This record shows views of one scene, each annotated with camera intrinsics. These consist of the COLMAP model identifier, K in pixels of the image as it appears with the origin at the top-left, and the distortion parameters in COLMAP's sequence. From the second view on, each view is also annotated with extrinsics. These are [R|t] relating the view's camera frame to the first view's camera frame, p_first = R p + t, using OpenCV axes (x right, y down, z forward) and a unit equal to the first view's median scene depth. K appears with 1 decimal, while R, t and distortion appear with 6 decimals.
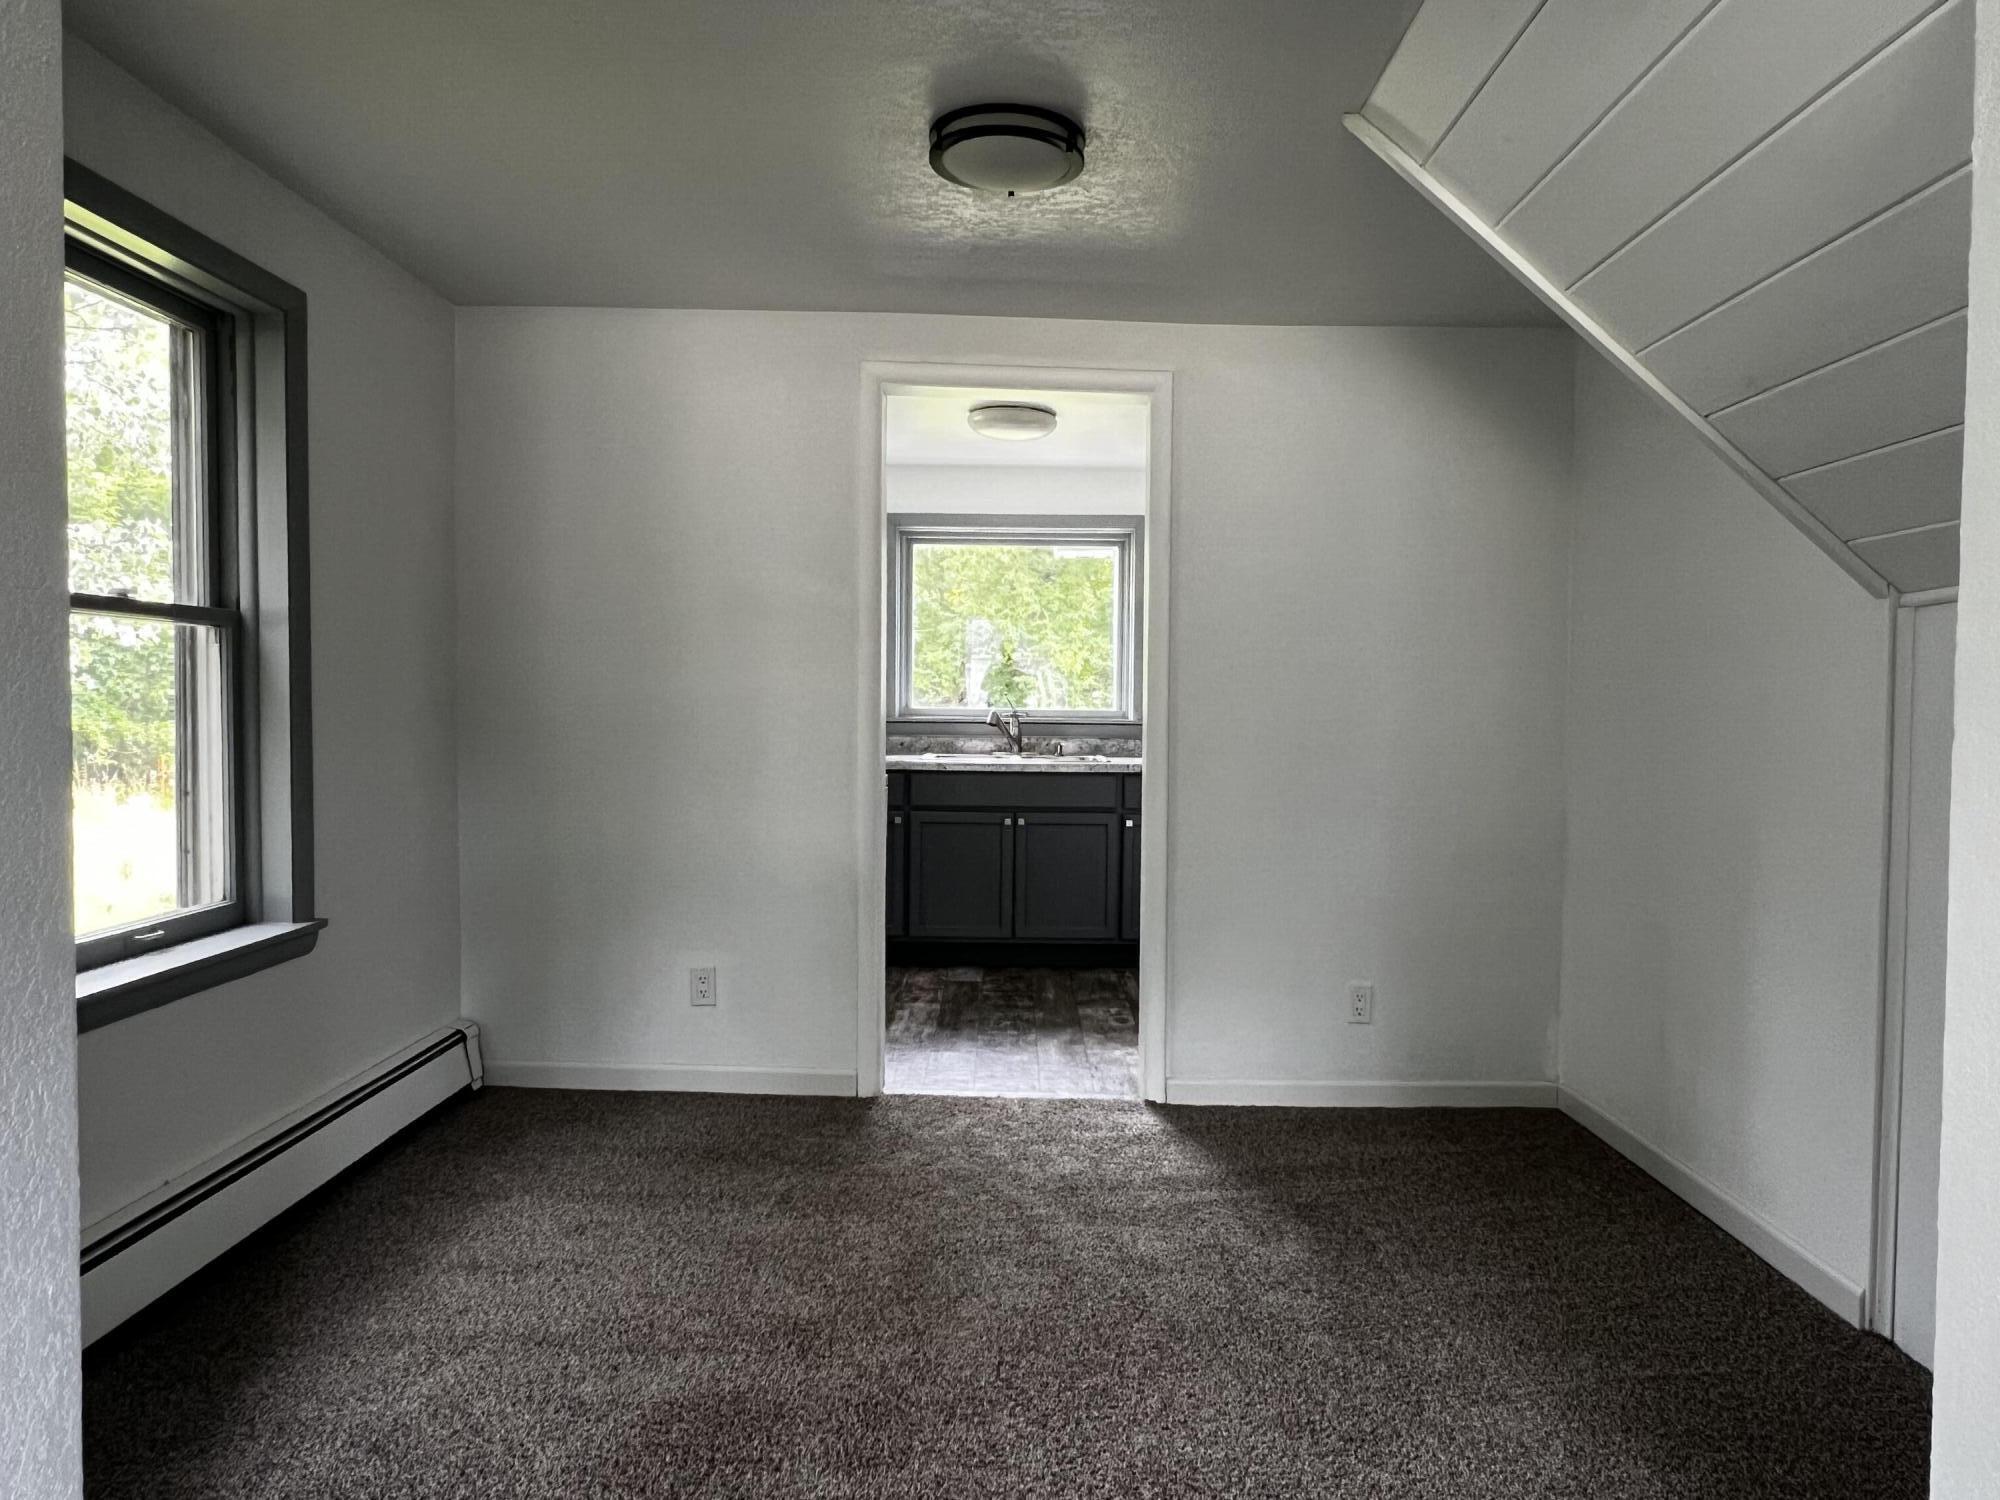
lens RADIAL K [[1316.7, 0, 1000.5], [0, 1316.7, 752.2], [0, 0, 1]] dist [-0.002711, -0.002805]
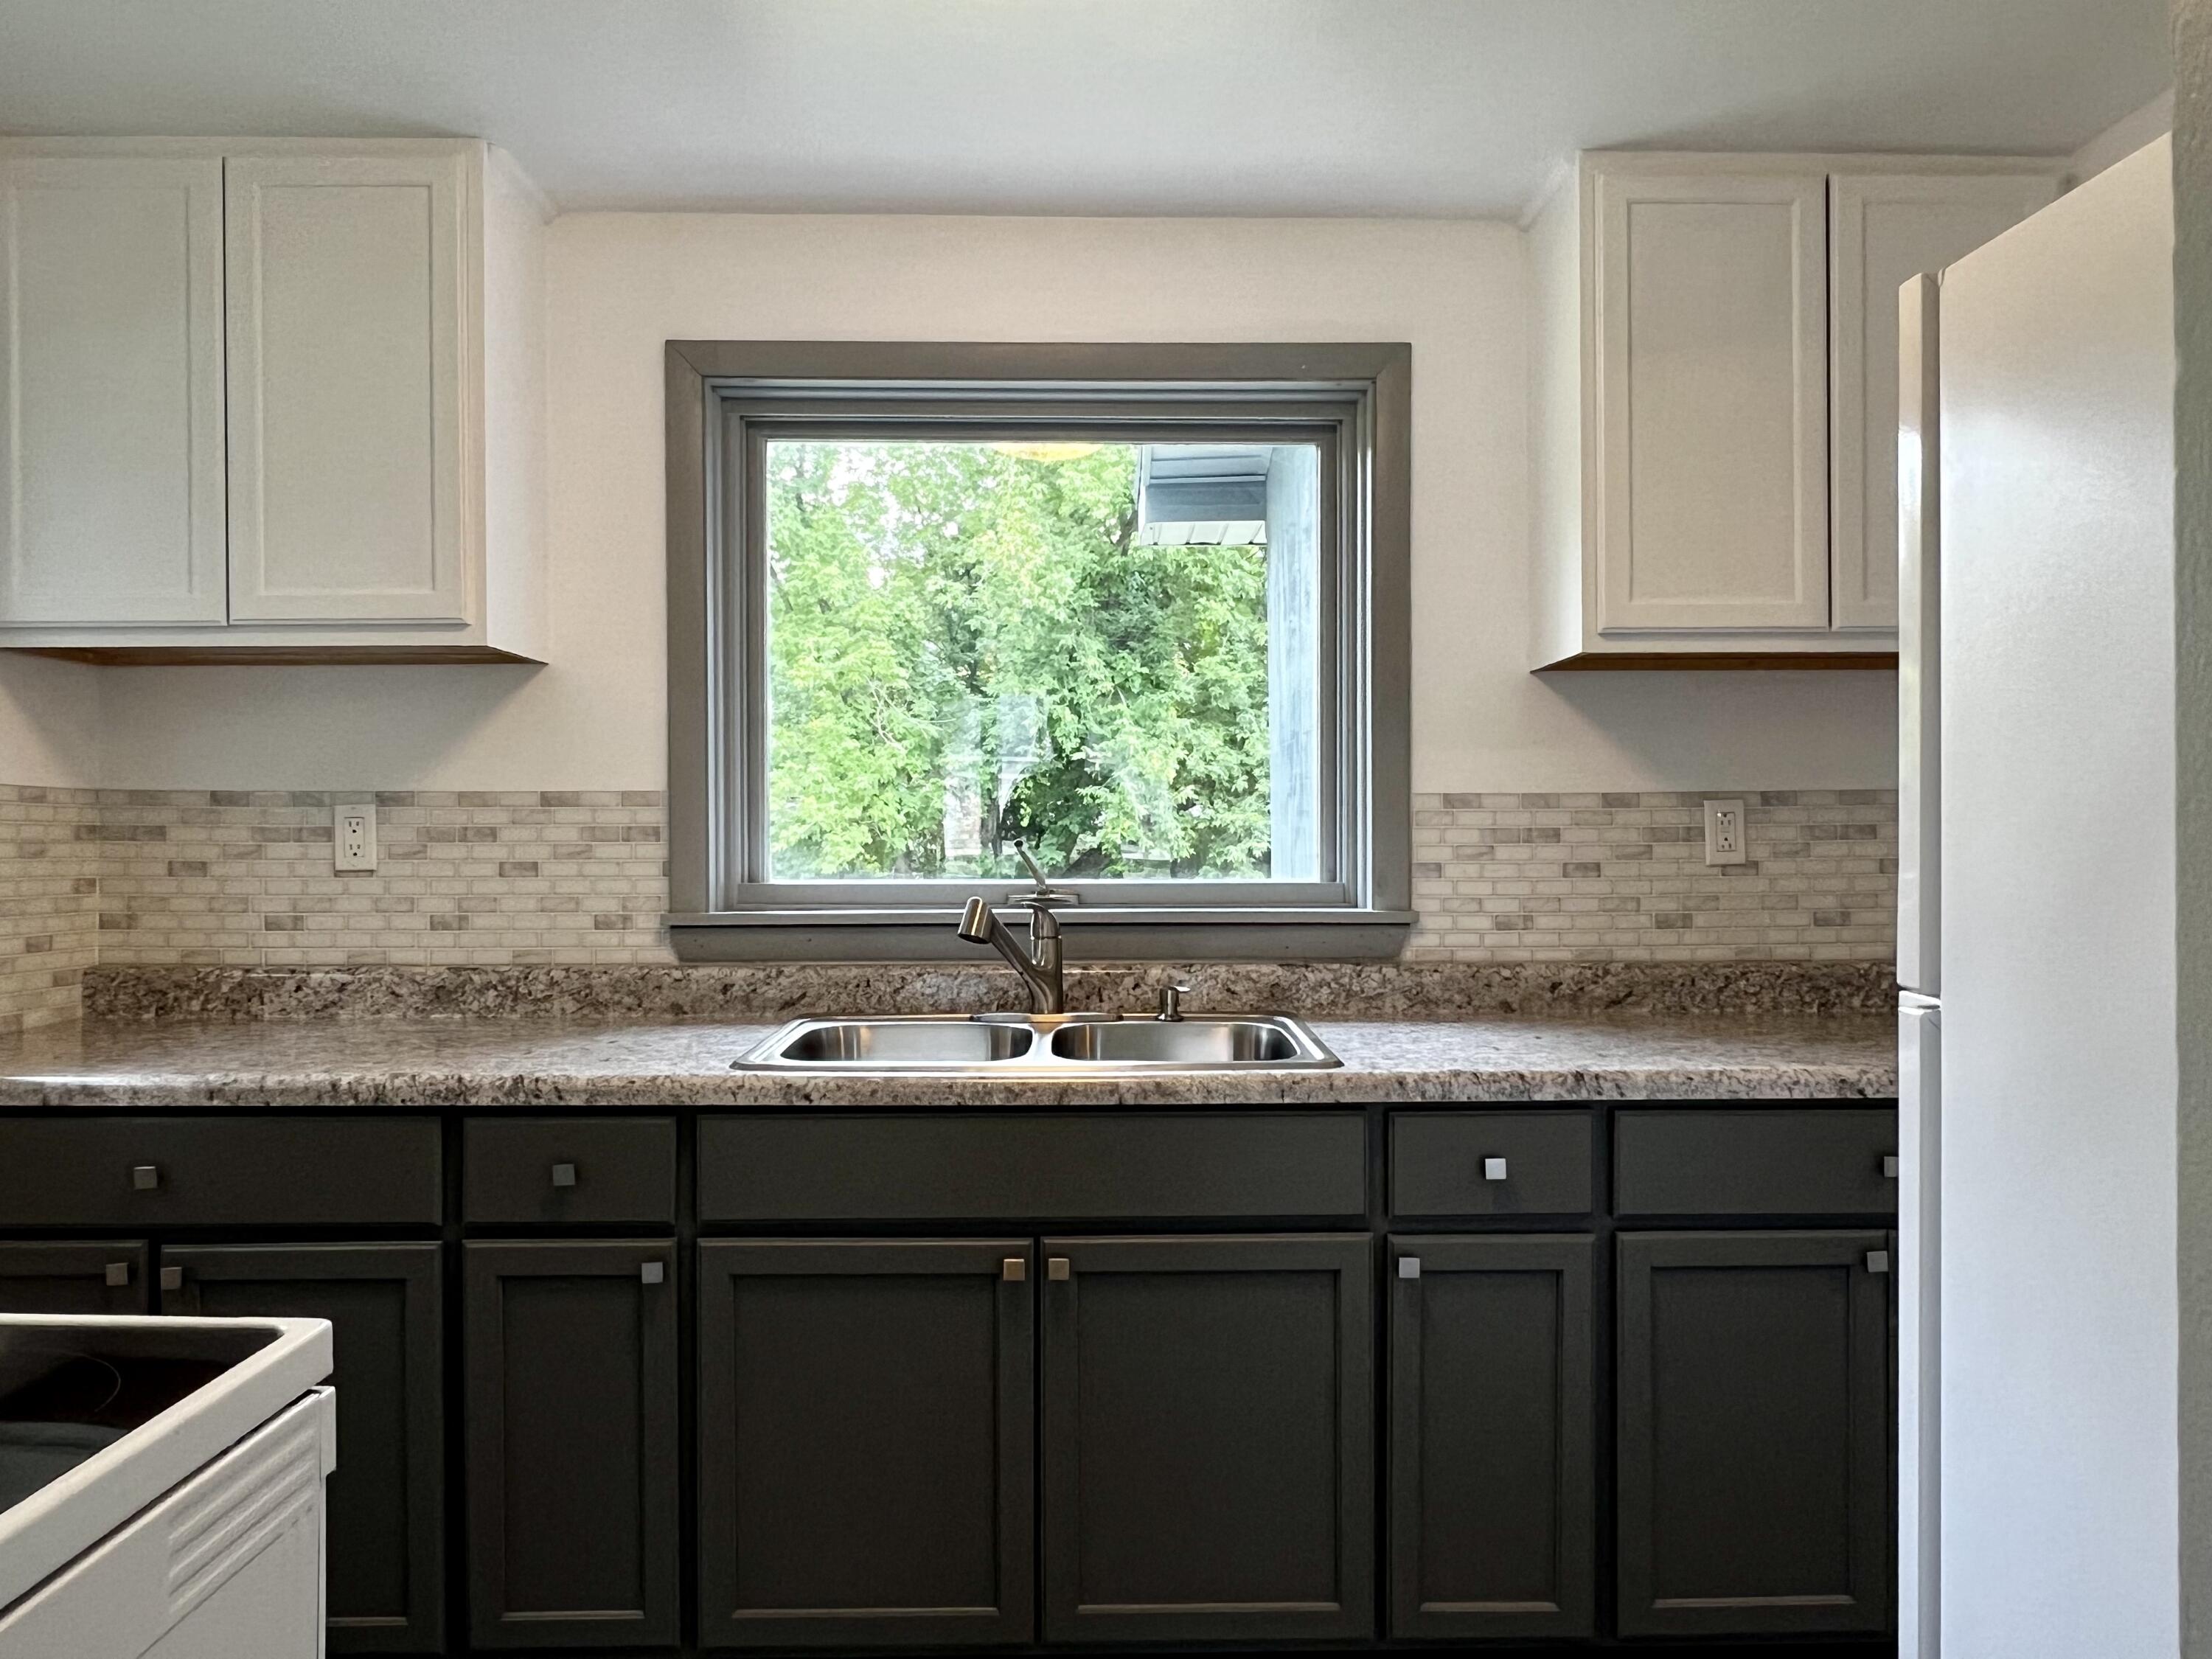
lens RADIAL K [[1600.2, 0, 1106.7], [0, 1600.2, 823.0], [0, 0, 1]] dist [0.000264, 0.000182]
pose [[0.999617, -0.011391, 0.025234, 0.005311], [0.012261, 0.999326, -0.034594, -0.010738], [-0.024823, 0.034890, 0.999083, 0.176915]]
